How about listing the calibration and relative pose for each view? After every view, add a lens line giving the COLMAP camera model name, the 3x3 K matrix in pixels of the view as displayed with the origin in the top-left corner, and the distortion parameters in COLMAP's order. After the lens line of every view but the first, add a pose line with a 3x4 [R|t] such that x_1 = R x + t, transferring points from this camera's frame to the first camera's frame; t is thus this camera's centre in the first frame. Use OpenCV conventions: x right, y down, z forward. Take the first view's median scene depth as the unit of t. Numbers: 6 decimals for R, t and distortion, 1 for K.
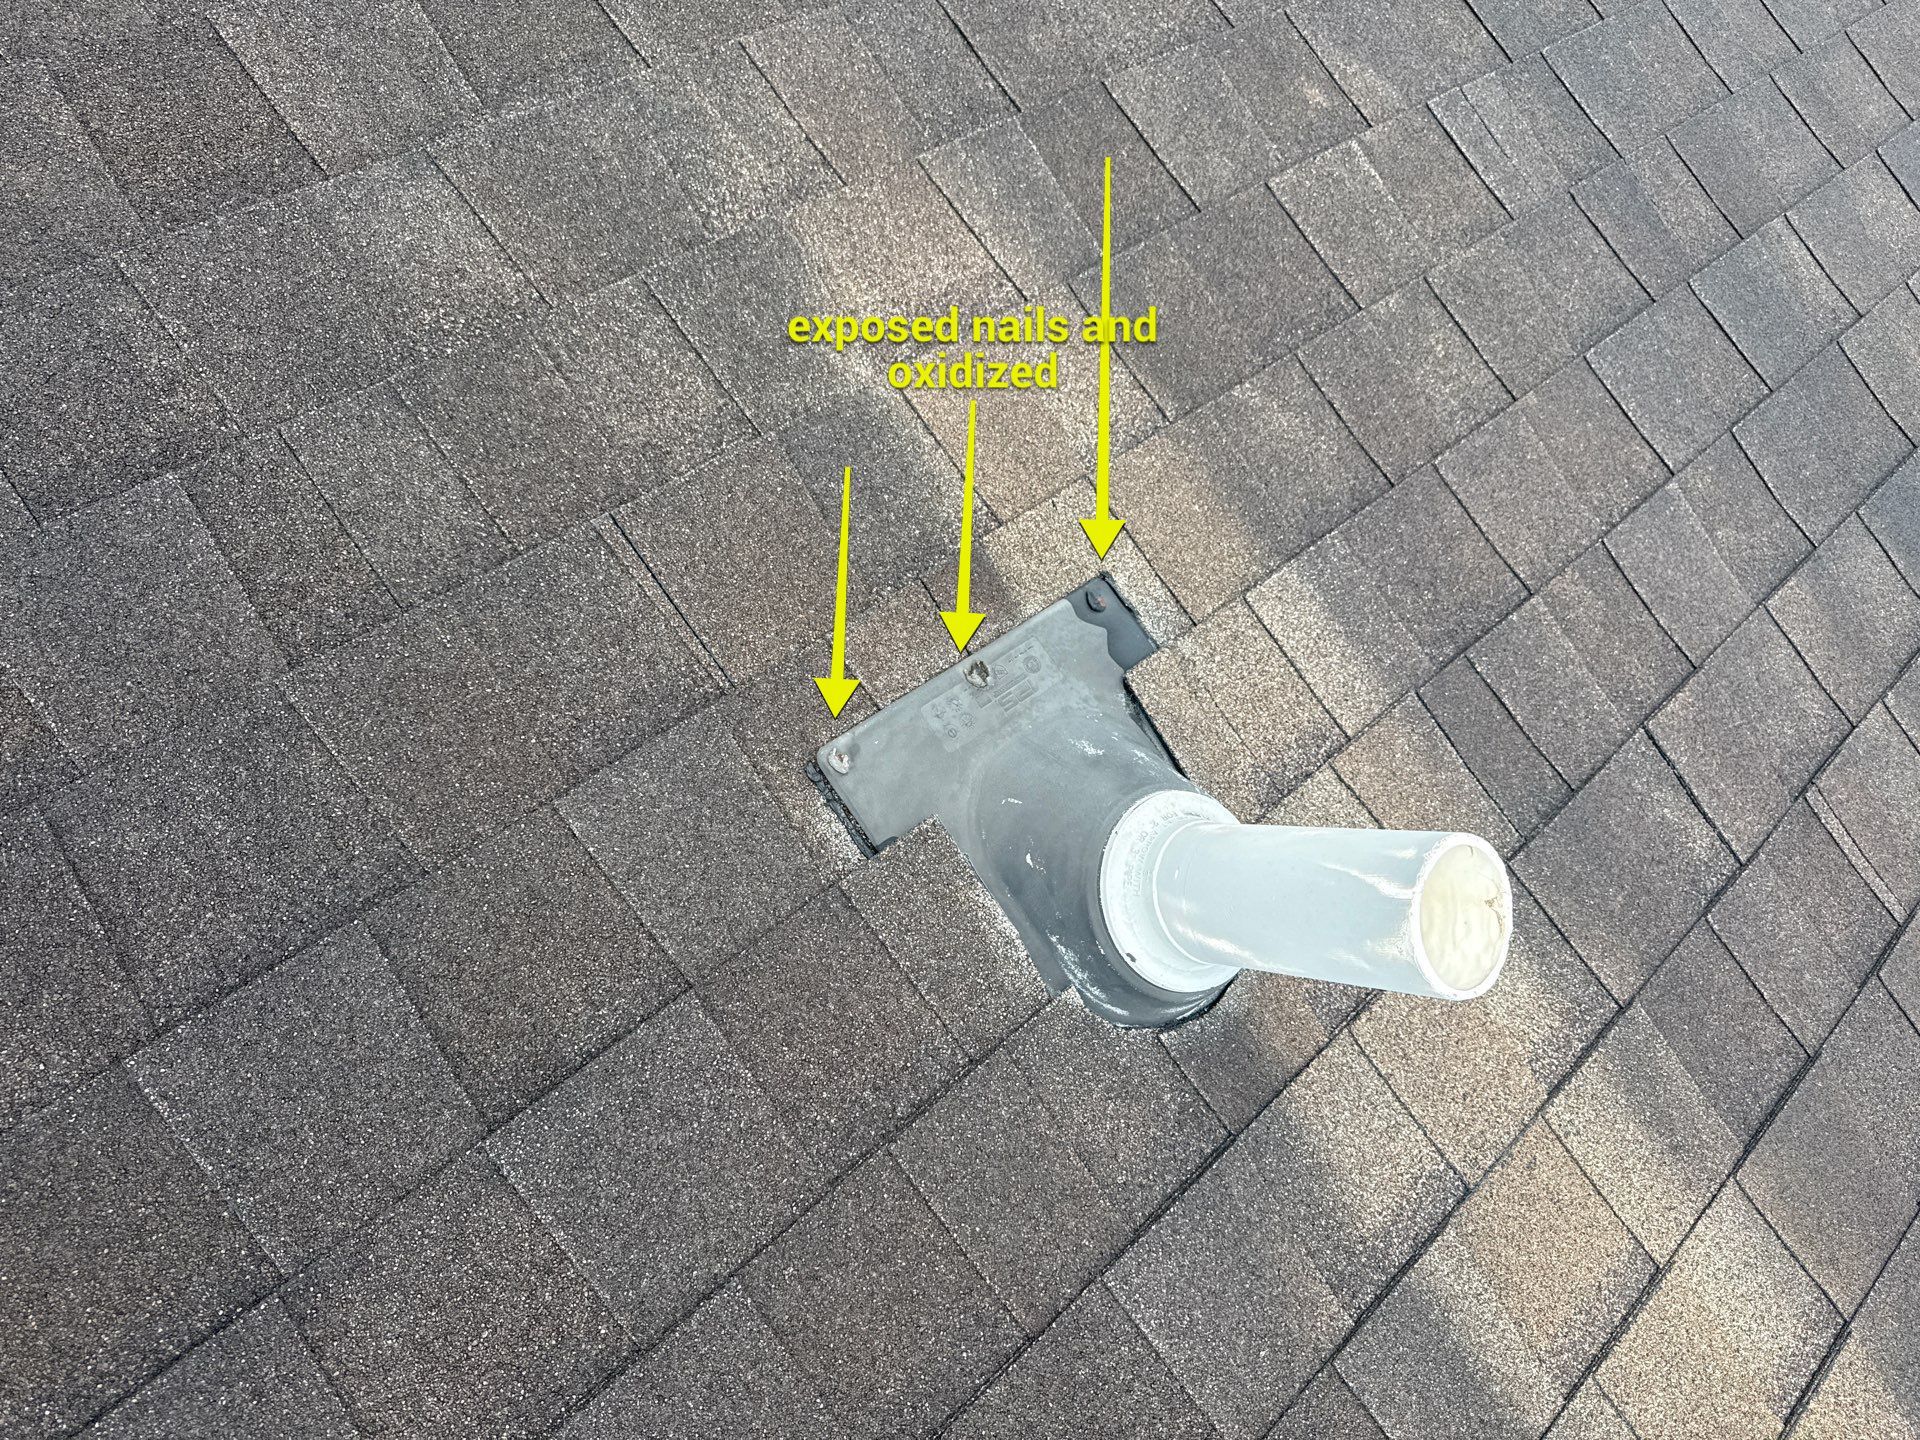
lens RADIAL K [[1405.8, 0, 960.0], [0, 1405.8, 720.0], [0, 0, 1]] dist [-0.004280, -0.006657]
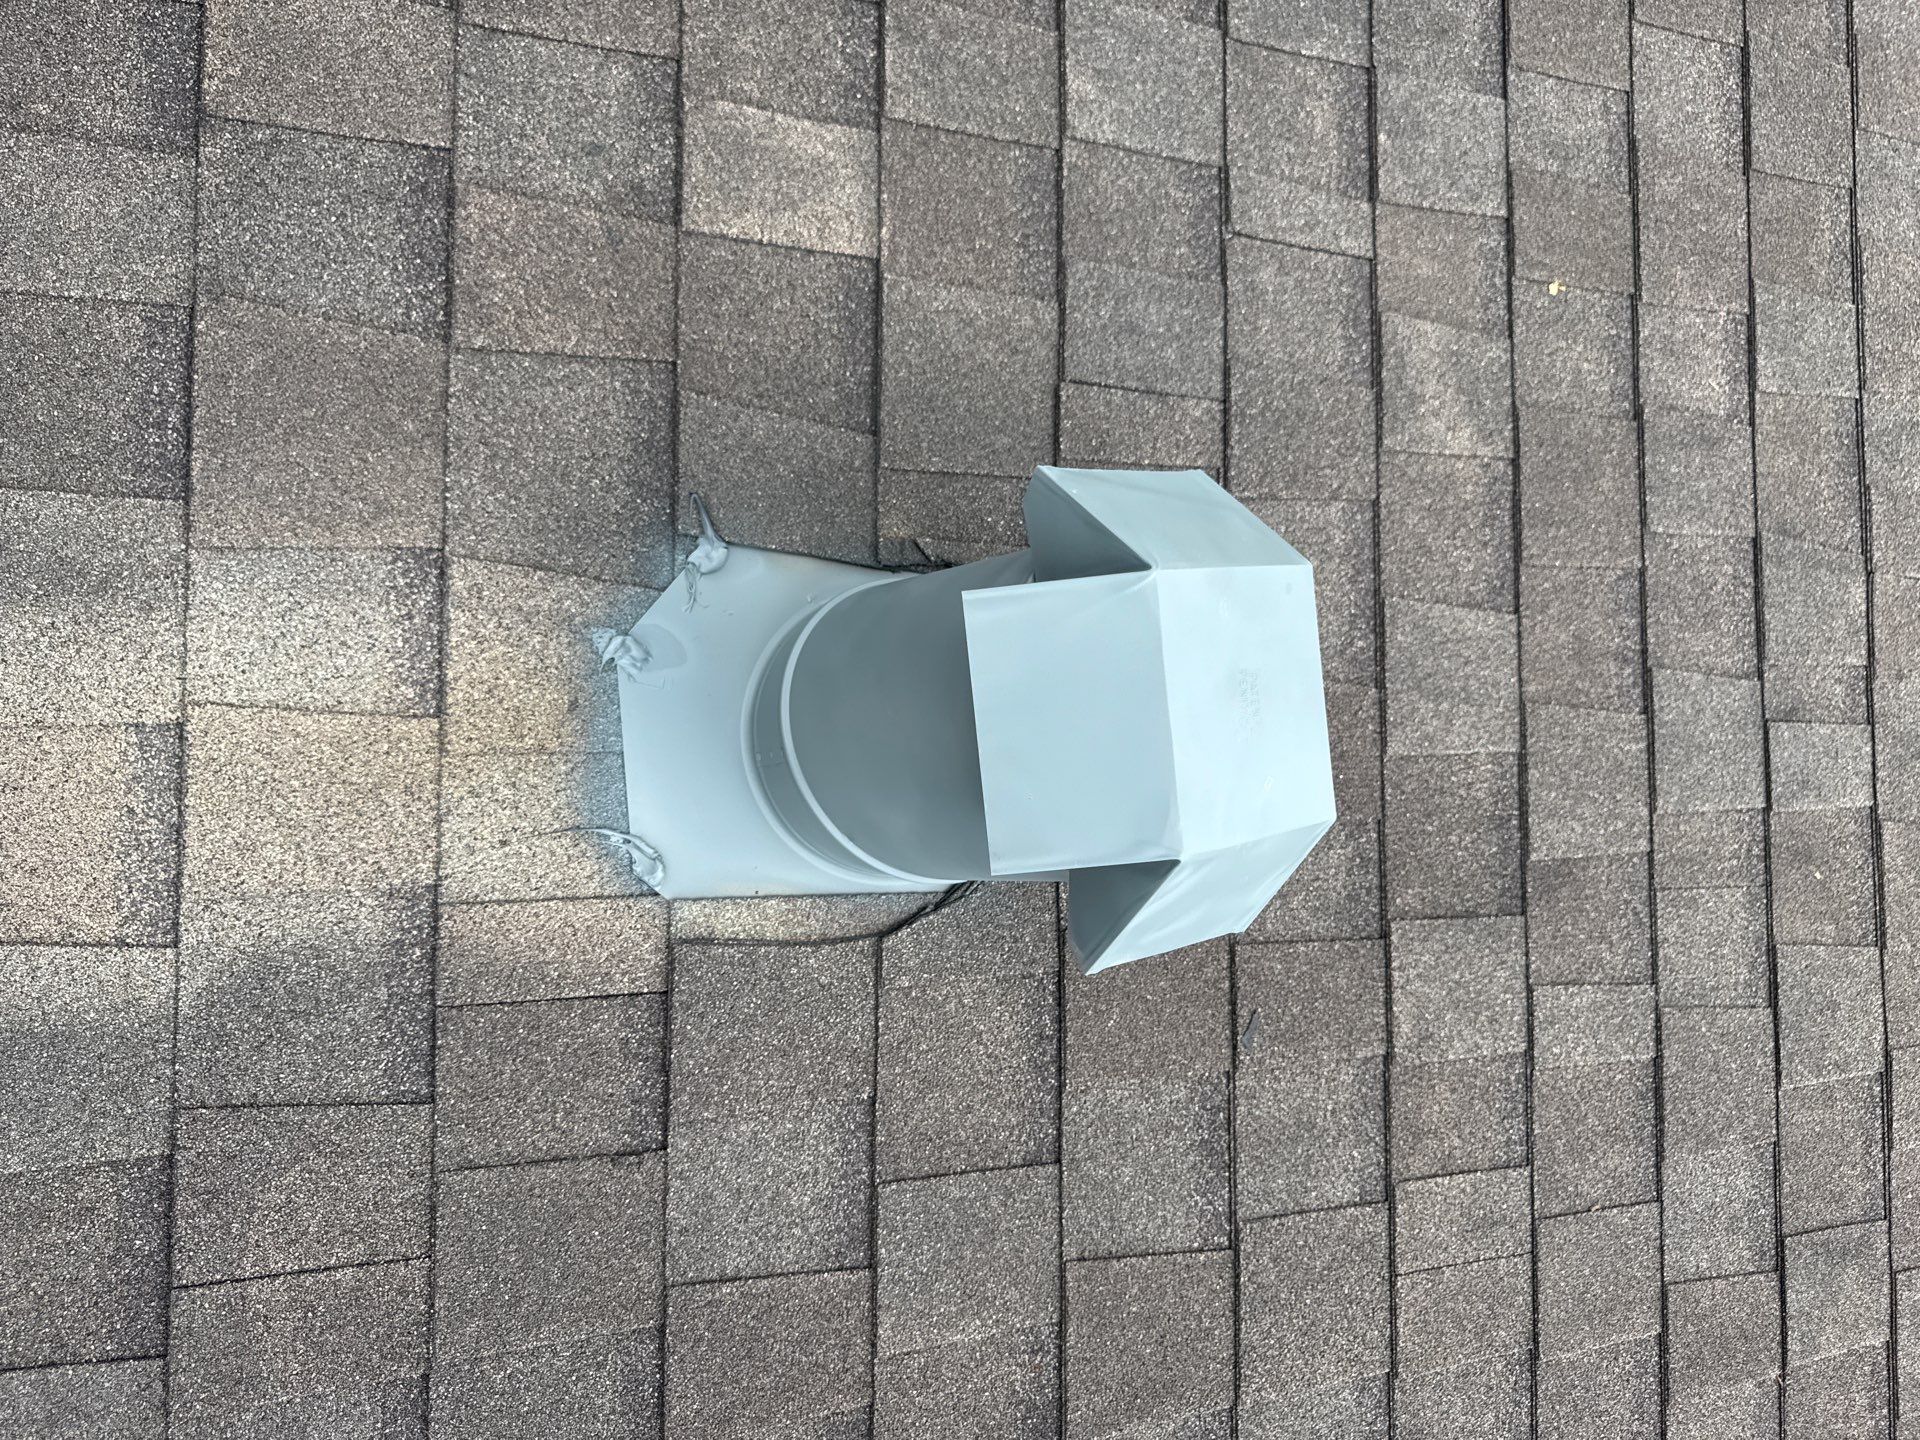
lens RADIAL K [[1407.8, 0, 960.0], [0, 1407.8, 720.0], [0, 0, 1]] dist [-0.004015, -0.001545]
pose [[0.681485, -0.725981, -0.092356, 0.886413], [0.635481, 0.524442, 0.566678, 0.214080], [-0.362962, -0.444873, 0.818747, 0.165063]]
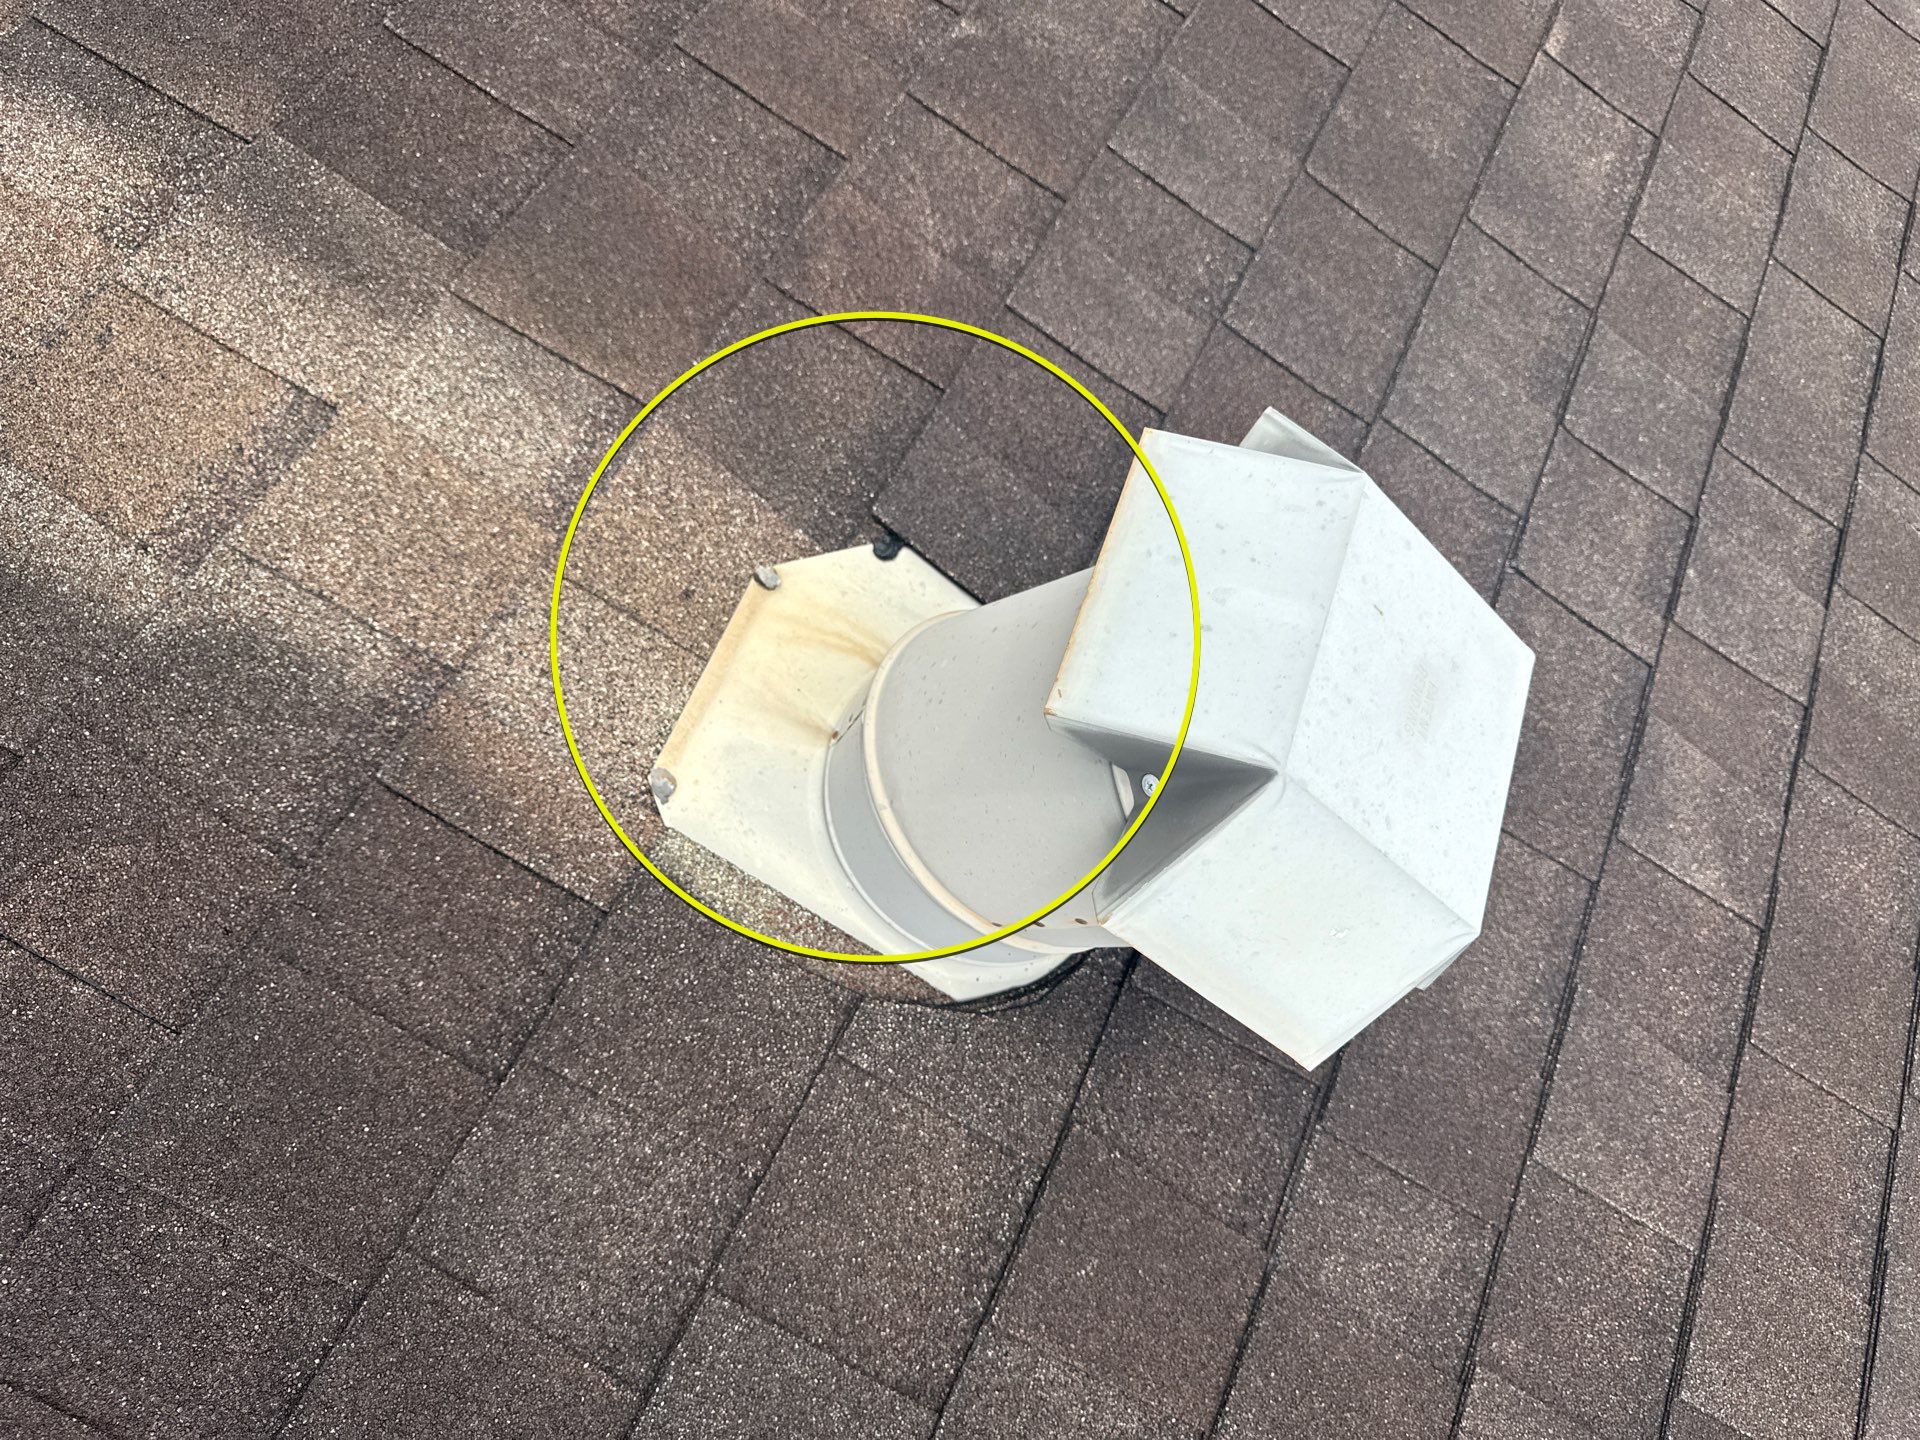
lens RADIAL K [[1405.8, 0, 960.0], [0, 1405.8, 720.0], [0, 0, 1]] dist [-0.004280, -0.006657]
pose [[0.923829, -0.377439, 0.063872, 0.709711], [0.364761, 0.918566, 0.152268, 0.561771], [-0.116143, -0.117372, 0.986273, 0.148313]]
